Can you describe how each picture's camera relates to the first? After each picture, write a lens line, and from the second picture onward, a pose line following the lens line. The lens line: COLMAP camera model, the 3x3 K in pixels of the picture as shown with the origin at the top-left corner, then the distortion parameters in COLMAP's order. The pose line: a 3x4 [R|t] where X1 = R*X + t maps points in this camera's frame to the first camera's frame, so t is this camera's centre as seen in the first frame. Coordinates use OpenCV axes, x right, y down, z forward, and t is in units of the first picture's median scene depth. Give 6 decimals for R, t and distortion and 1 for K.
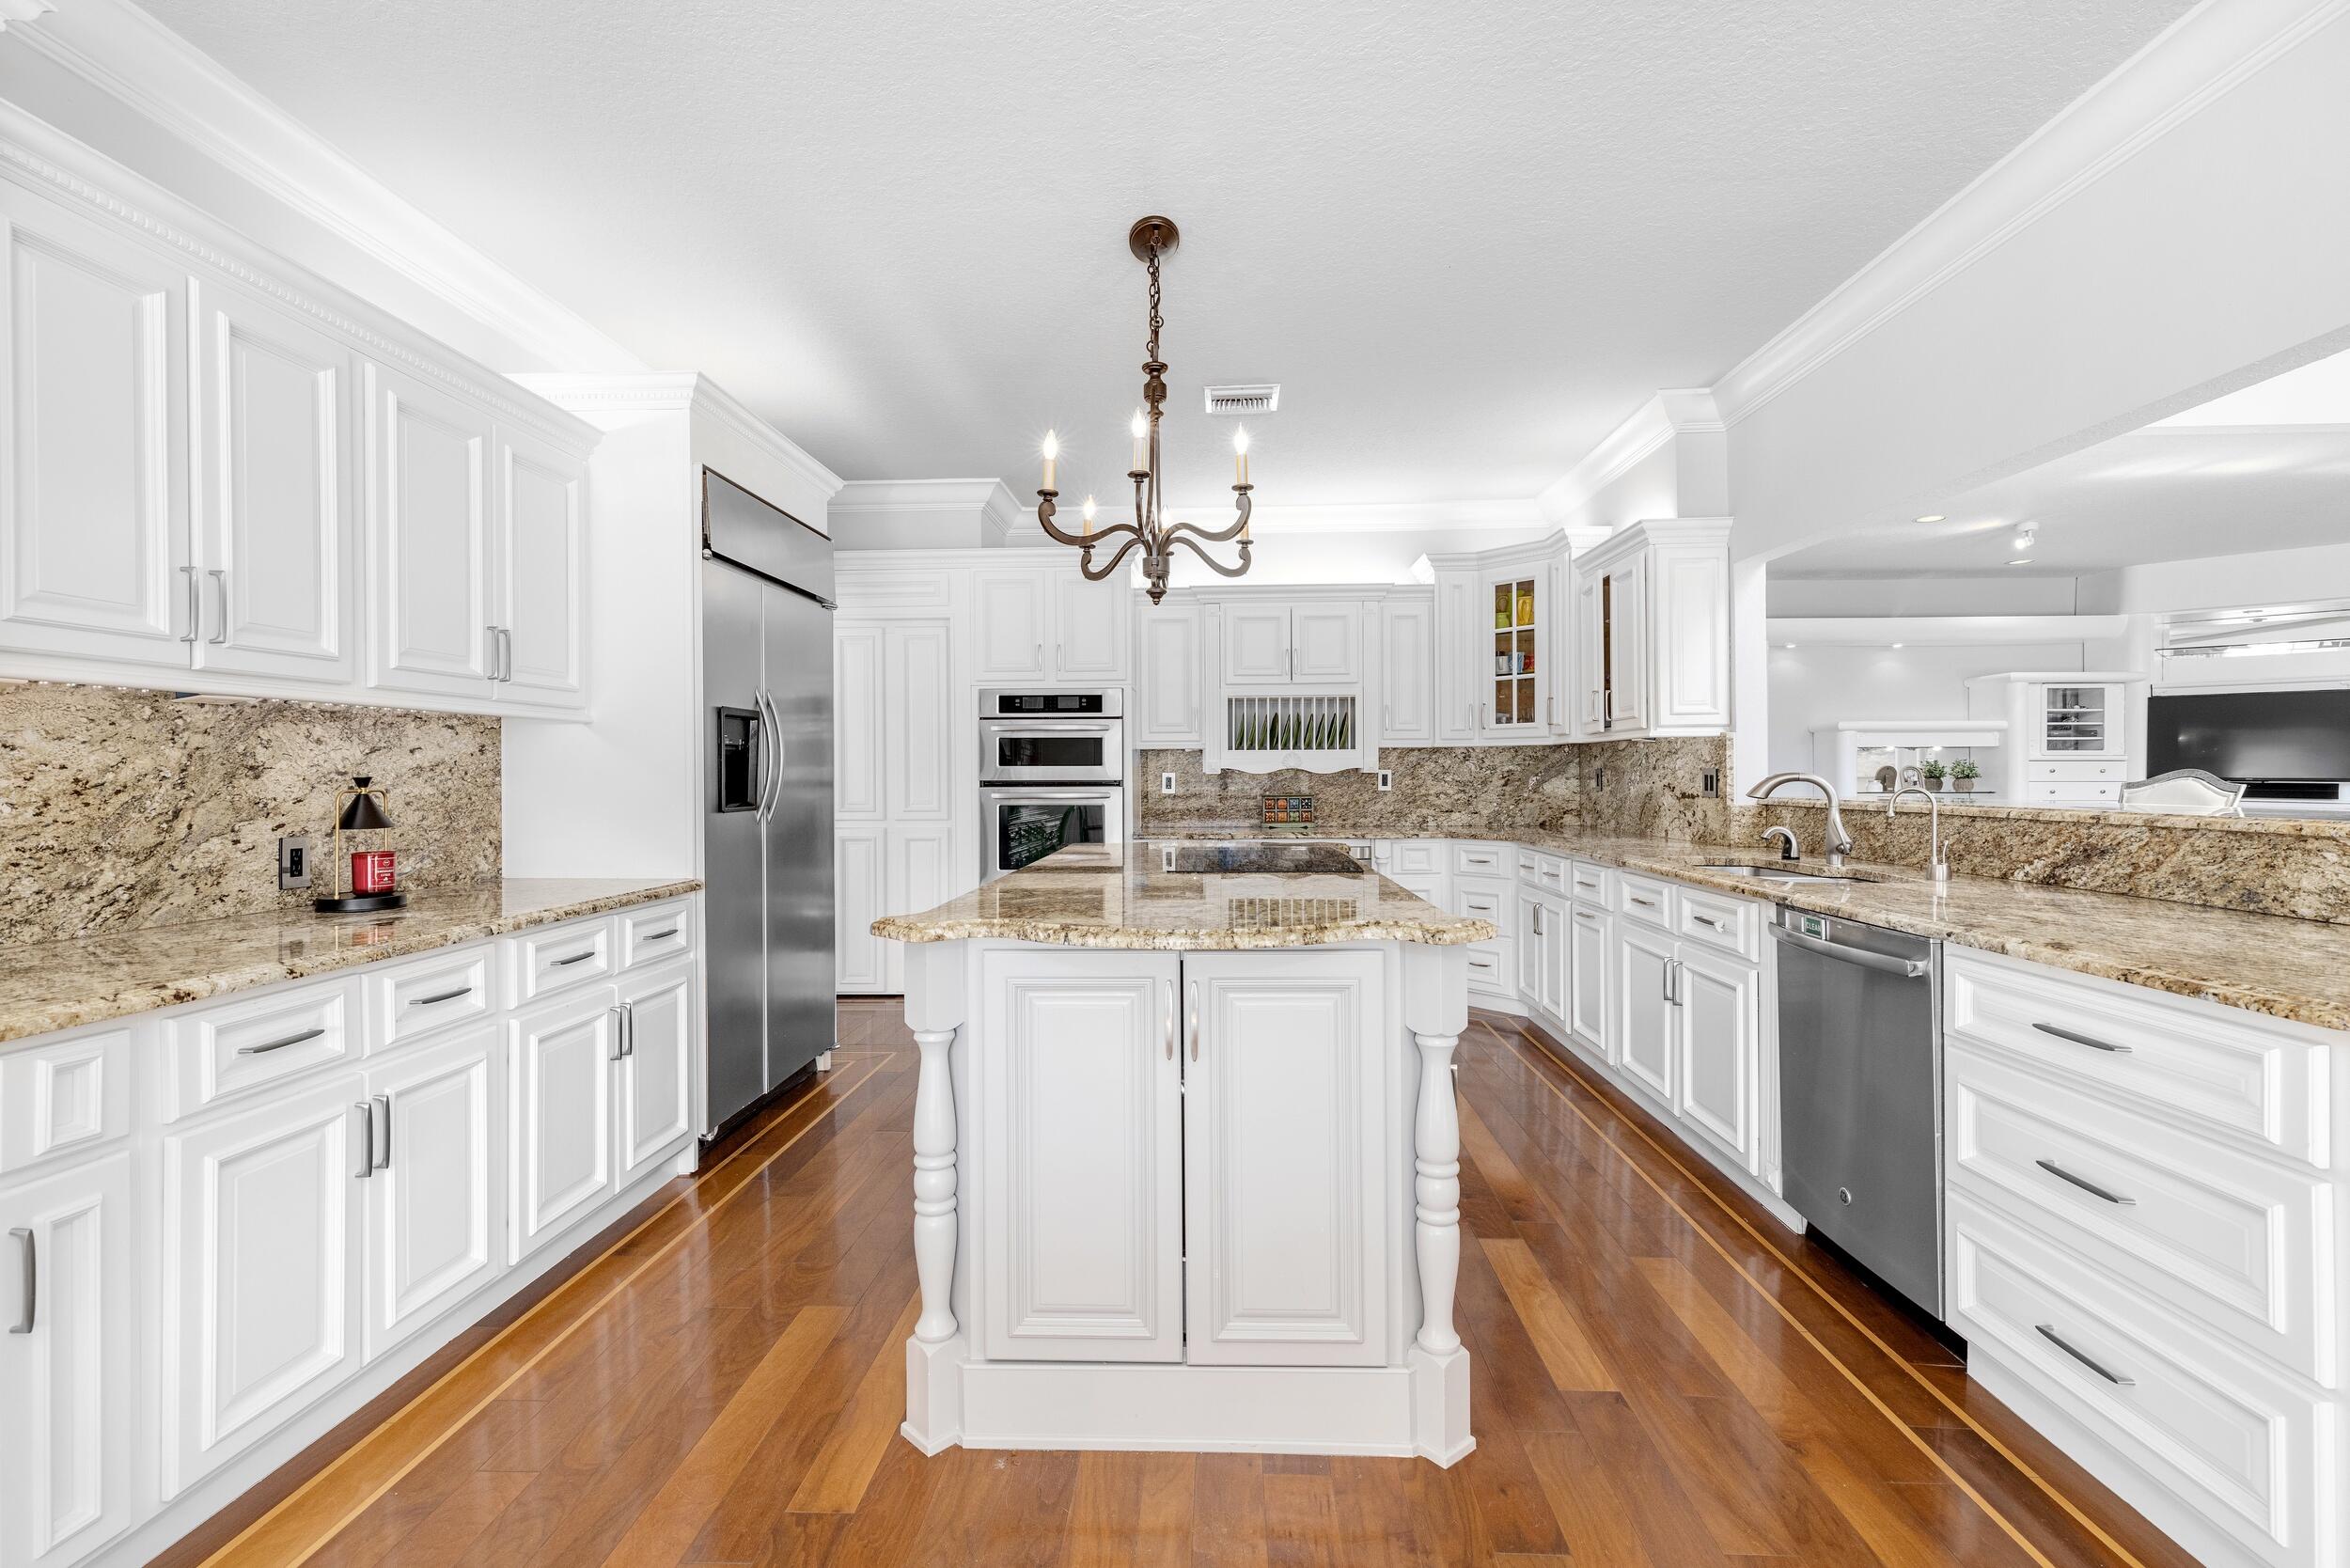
lens RADIAL K [[1051.6, 0, 1176.8], [0, 1051.6, 776.2], [0, 0, 1]] dist [0.002770, 0.000415]
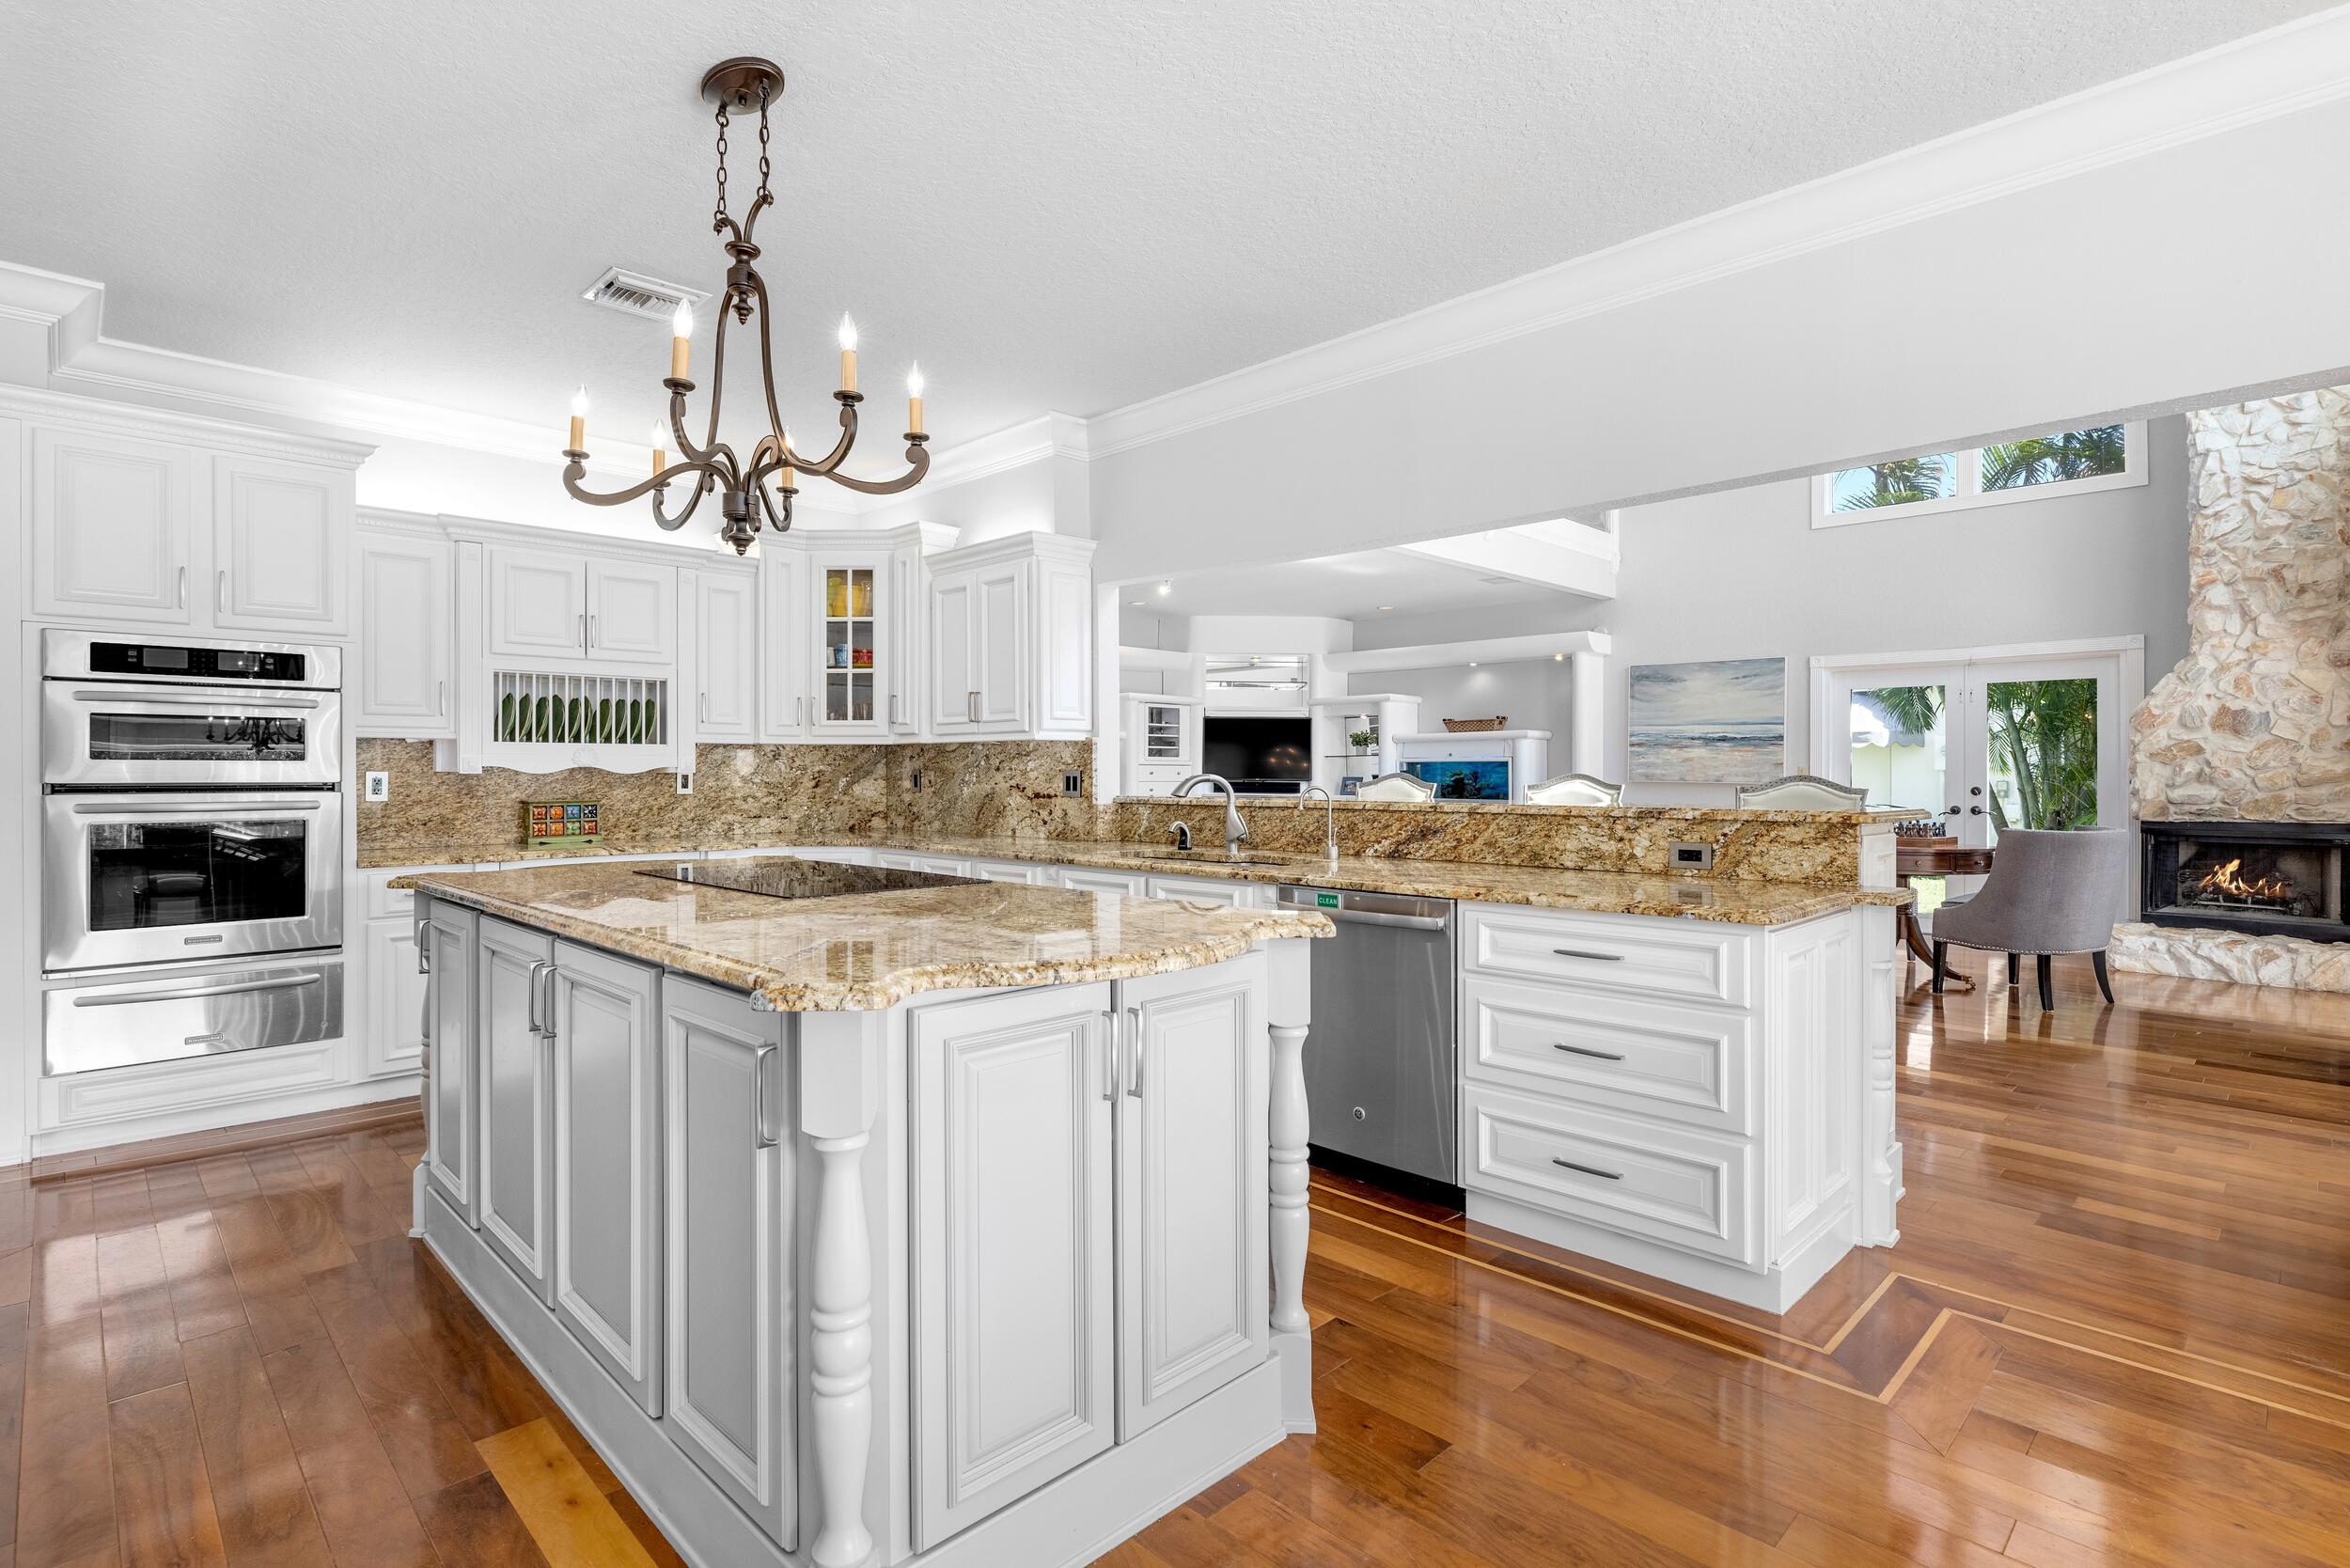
lens RADIAL K [[1131.0, 0, 1174.4], [0, 1131.0, 774.1], [0, 0, 1]] dist [-0.001759, 0.000124]
pose [[0.684404, 0.002884, 0.729097, -0.216410], [-0.001047, 0.999995, -0.002972, -0.000023], [-0.729102, 0.001271, 0.684404, 0.105170]]
